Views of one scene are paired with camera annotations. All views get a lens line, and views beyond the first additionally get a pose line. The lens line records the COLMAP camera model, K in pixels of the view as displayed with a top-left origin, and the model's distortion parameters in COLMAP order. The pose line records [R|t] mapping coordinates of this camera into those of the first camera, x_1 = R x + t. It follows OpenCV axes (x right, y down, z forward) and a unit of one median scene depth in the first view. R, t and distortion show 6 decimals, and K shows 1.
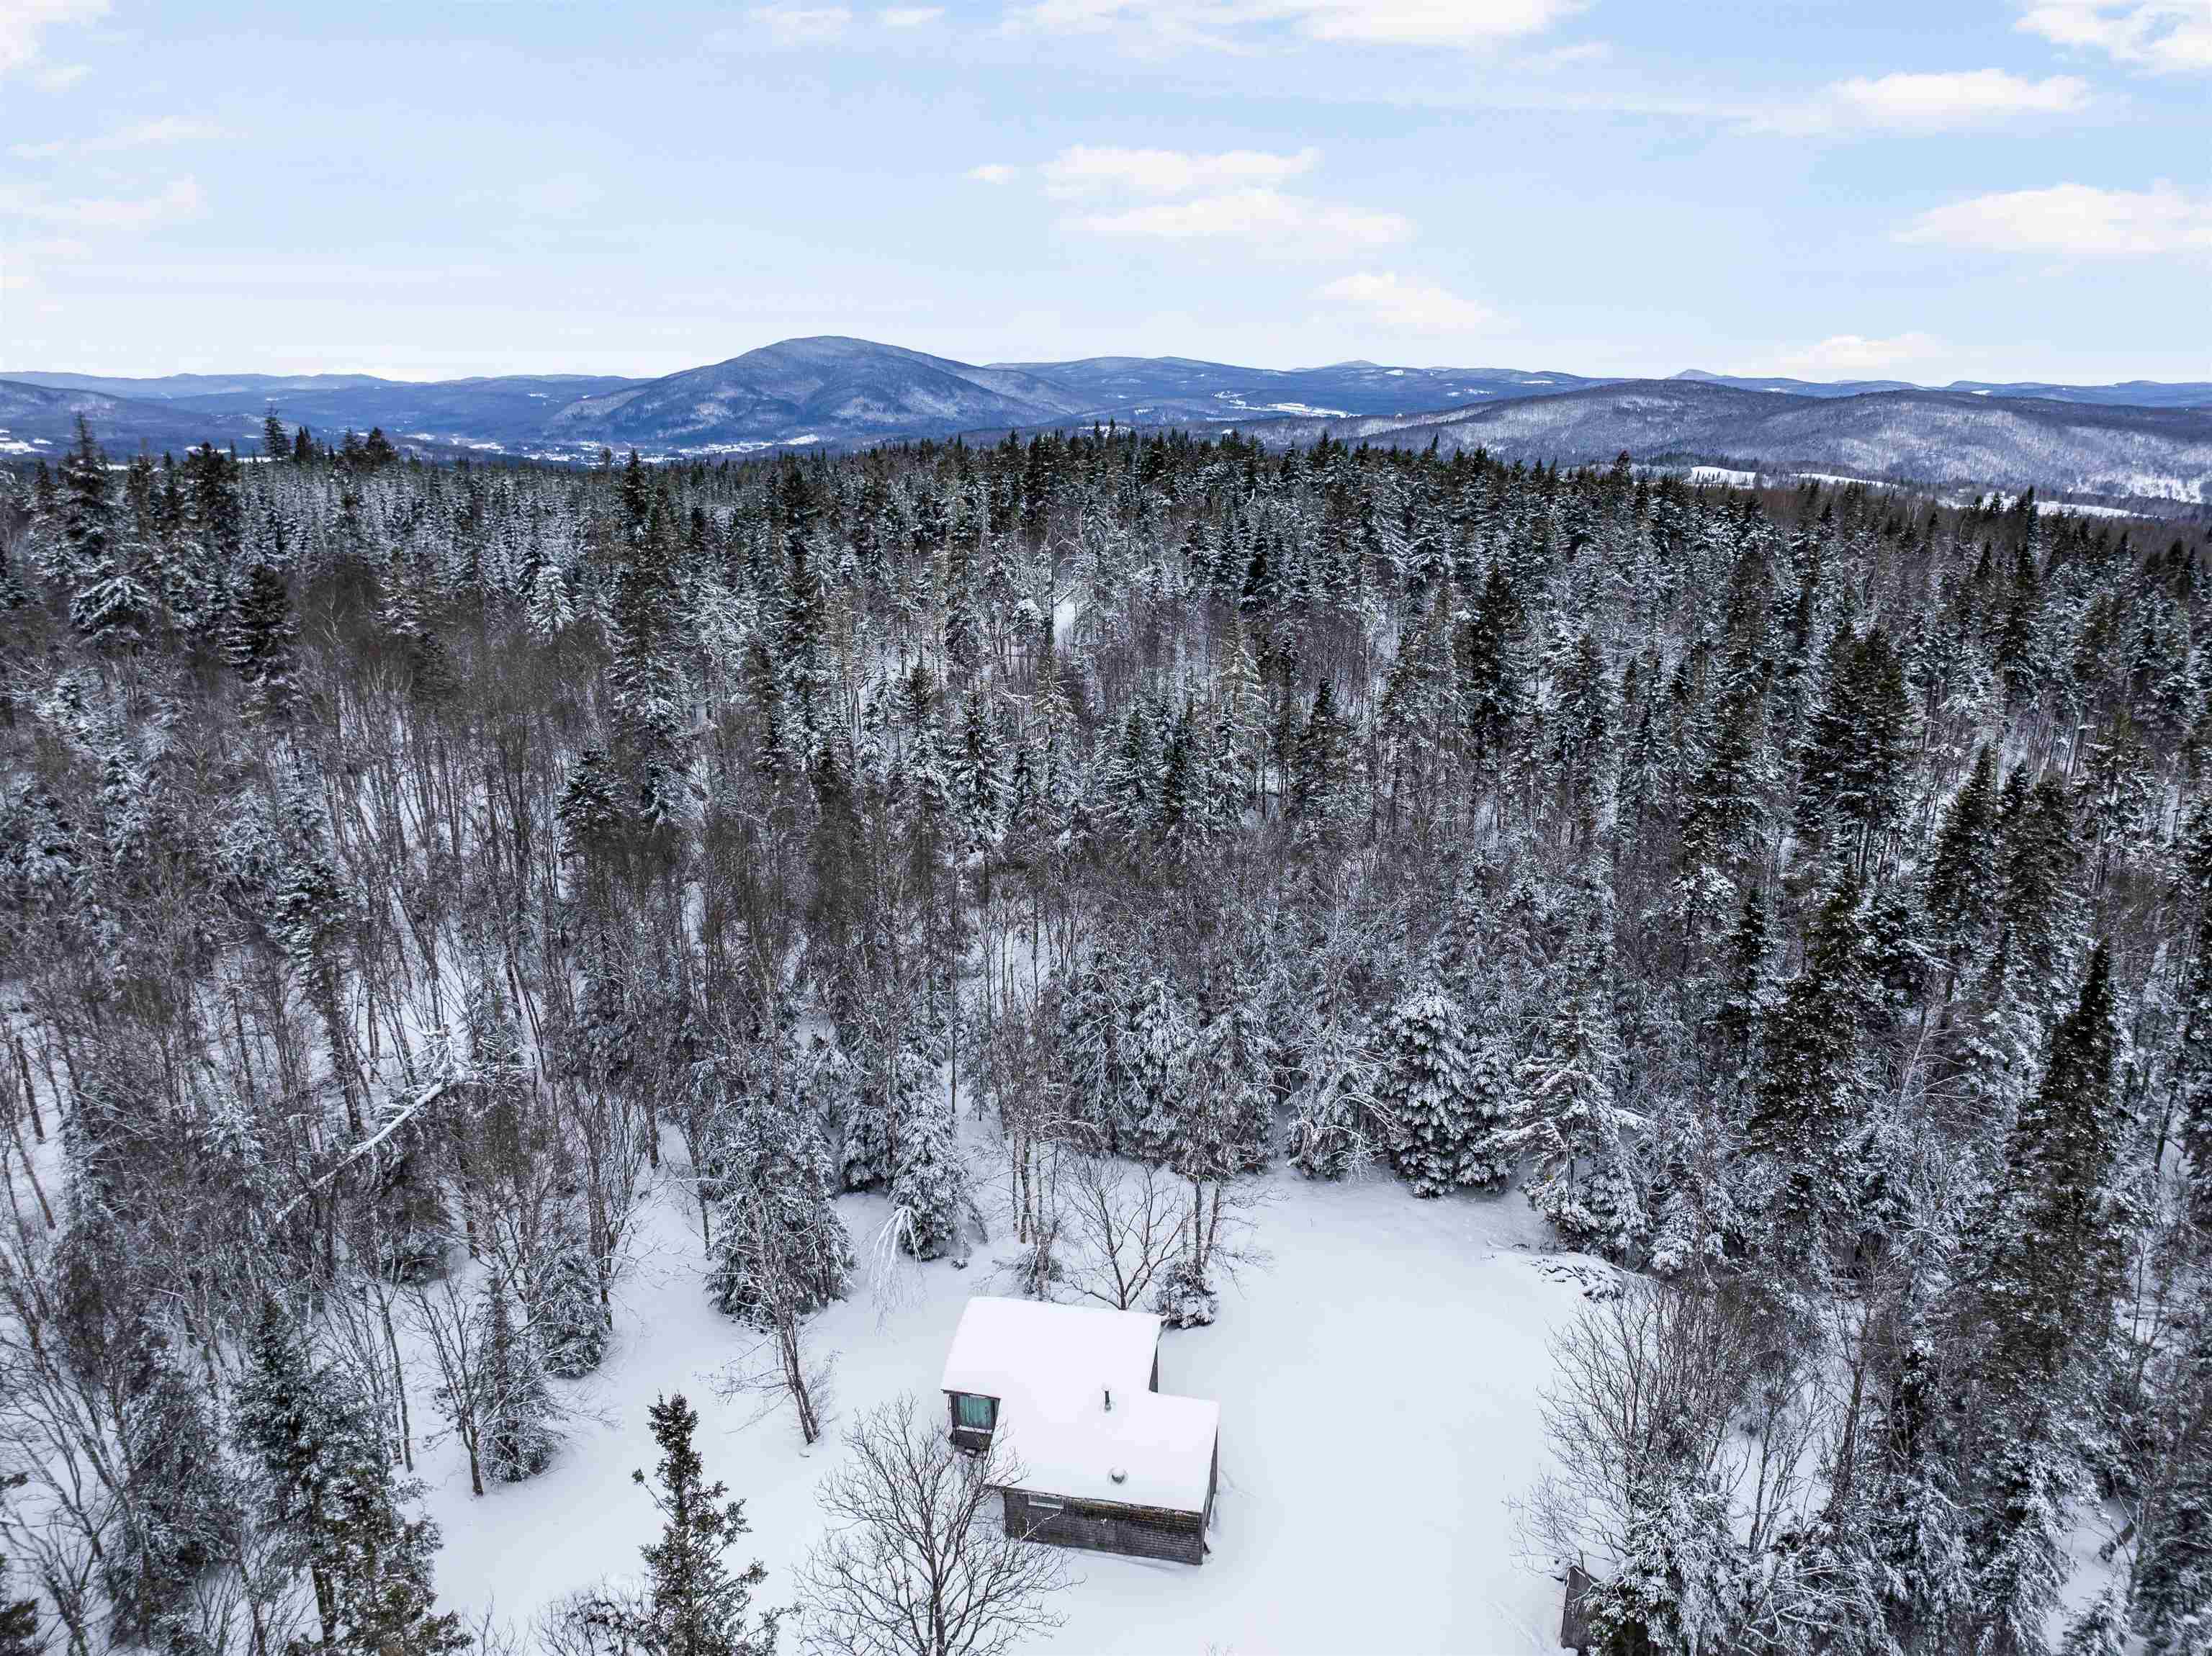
lens RADIAL K [[1539.2, 0, 1106.0], [0, 1539.2, 828.0], [0, 0, 1]] dist [-0.001094, -0.098240]
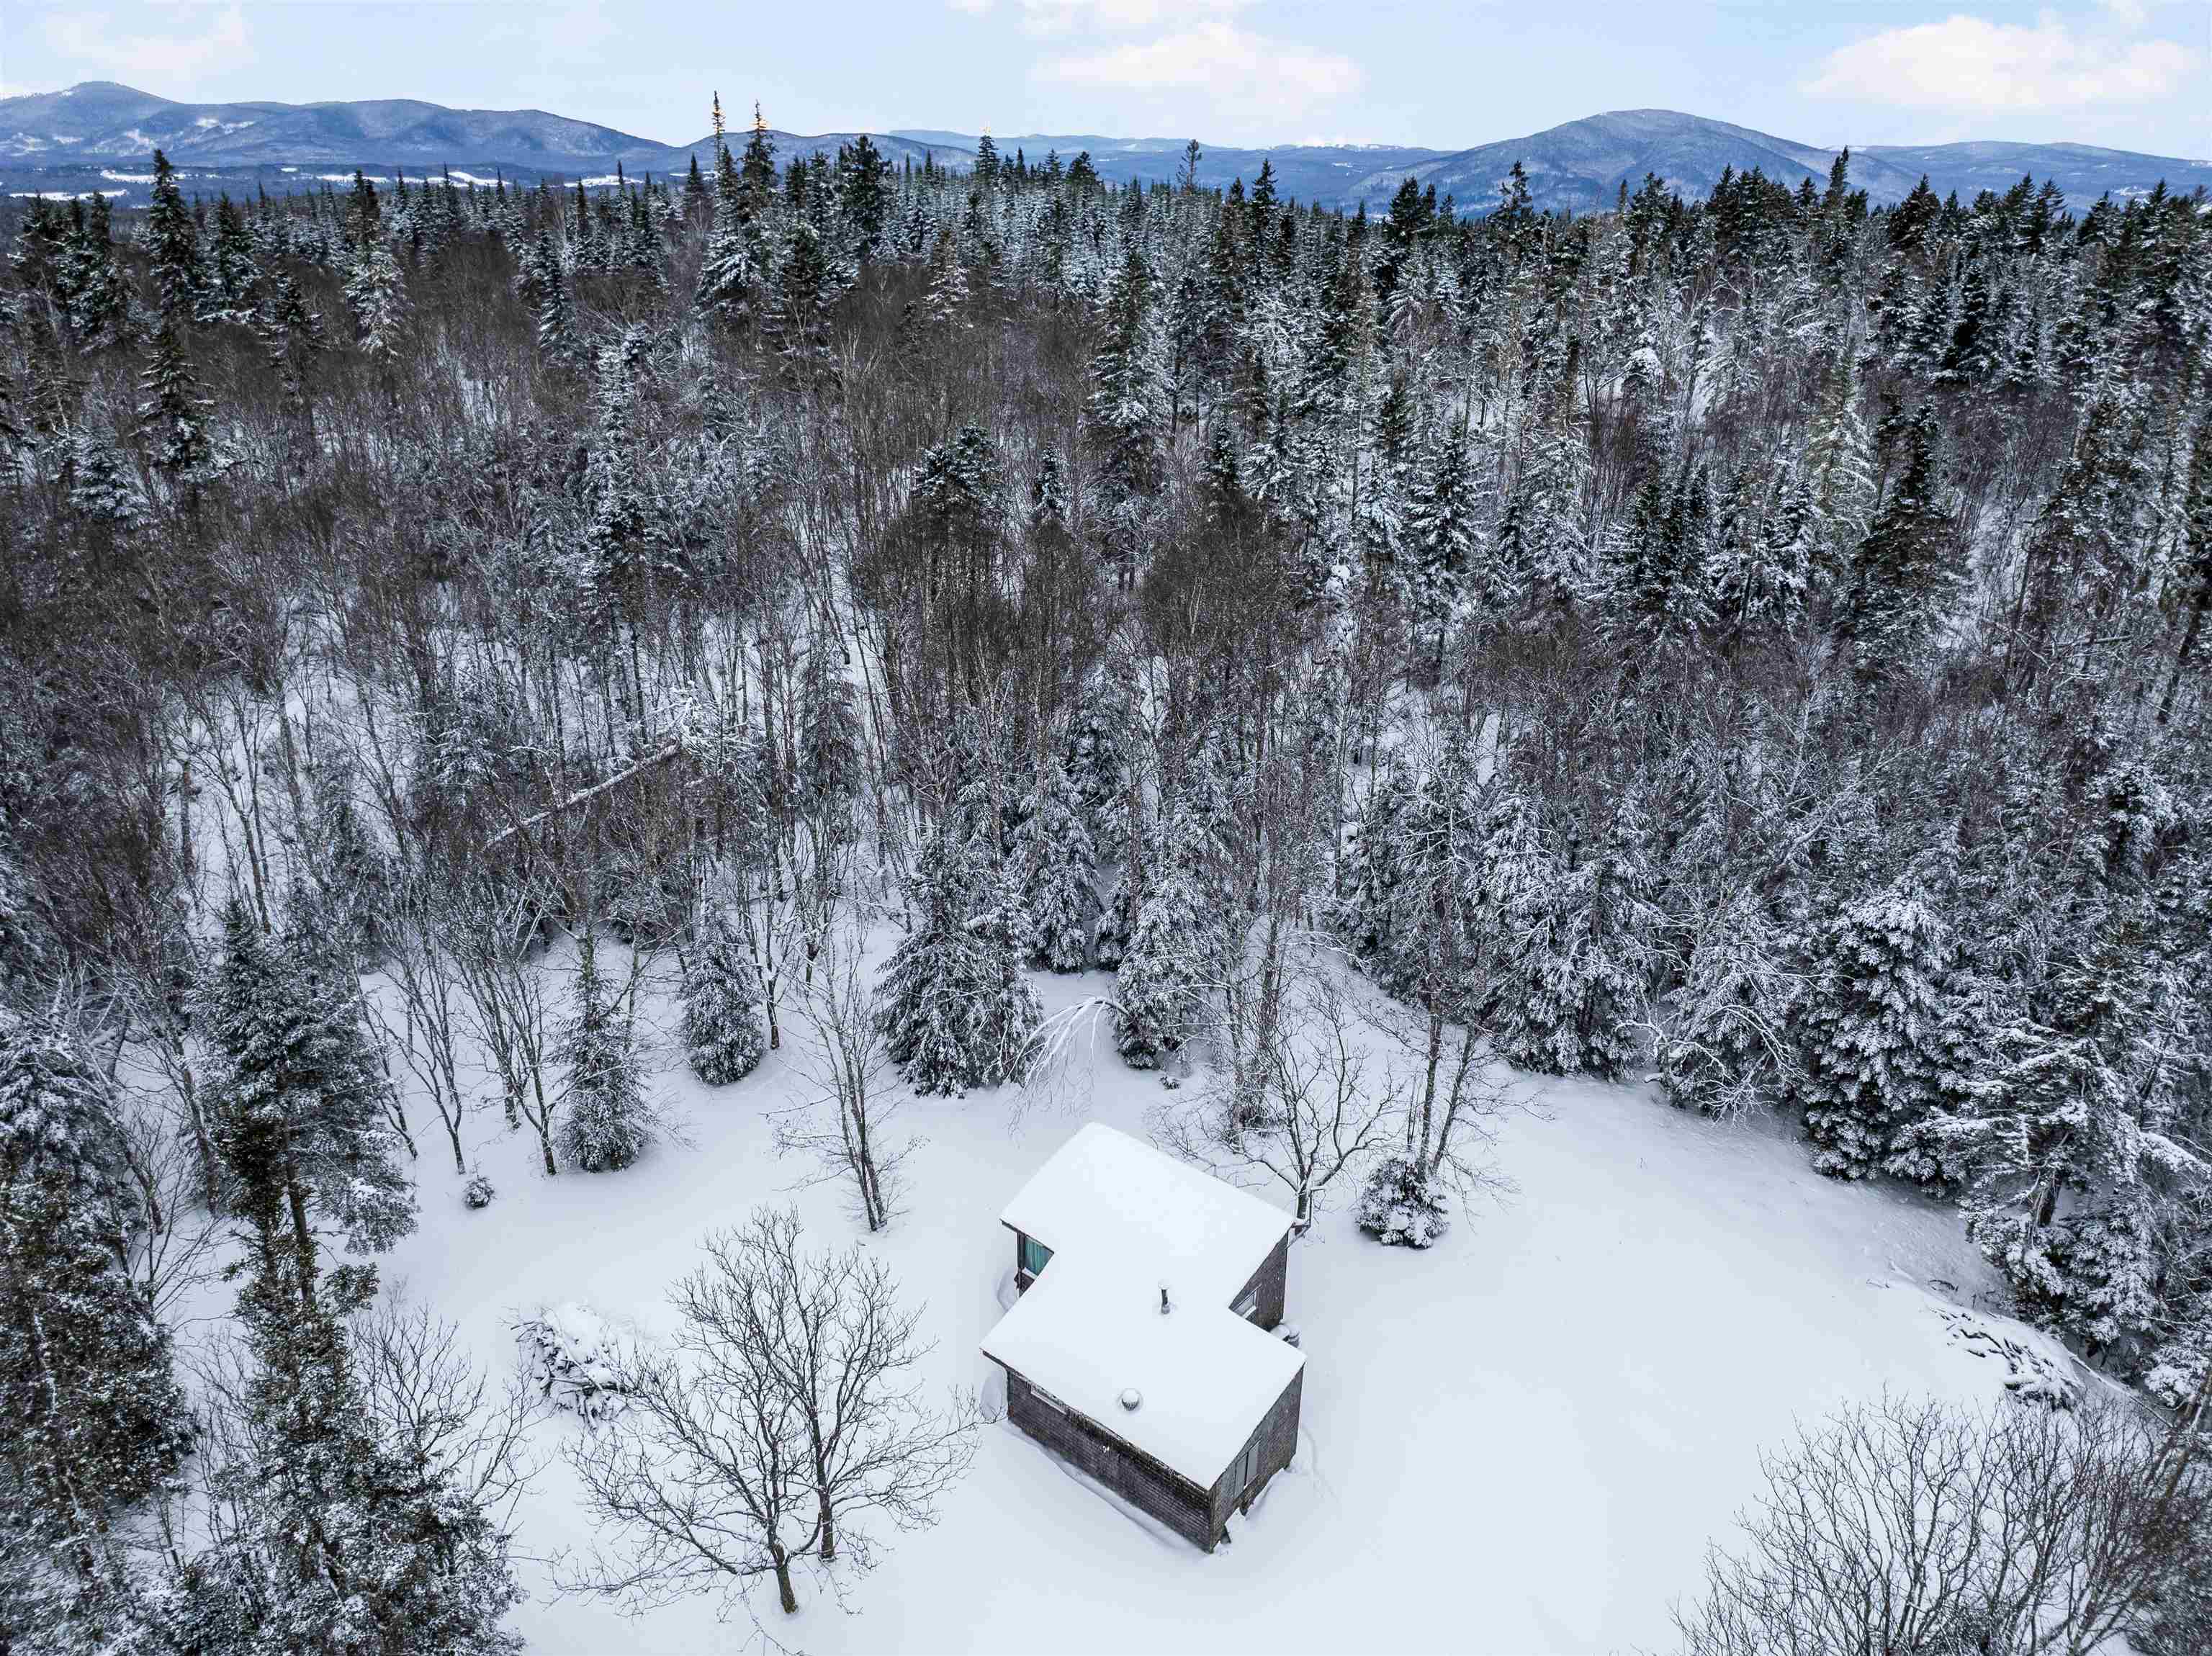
lens RADIAL K [[1550.8, 0, 1112.7], [0, 1550.8, 829.2], [0, 0, 1]] dist [-0.048721, 0.024390]
pose [[0.884439, 0.204576, -0.419424, 0.180318], [-0.149583, 0.975644, 0.160448, 0.022905], [0.442033, -0.079167, 0.893499, 0.244290]]
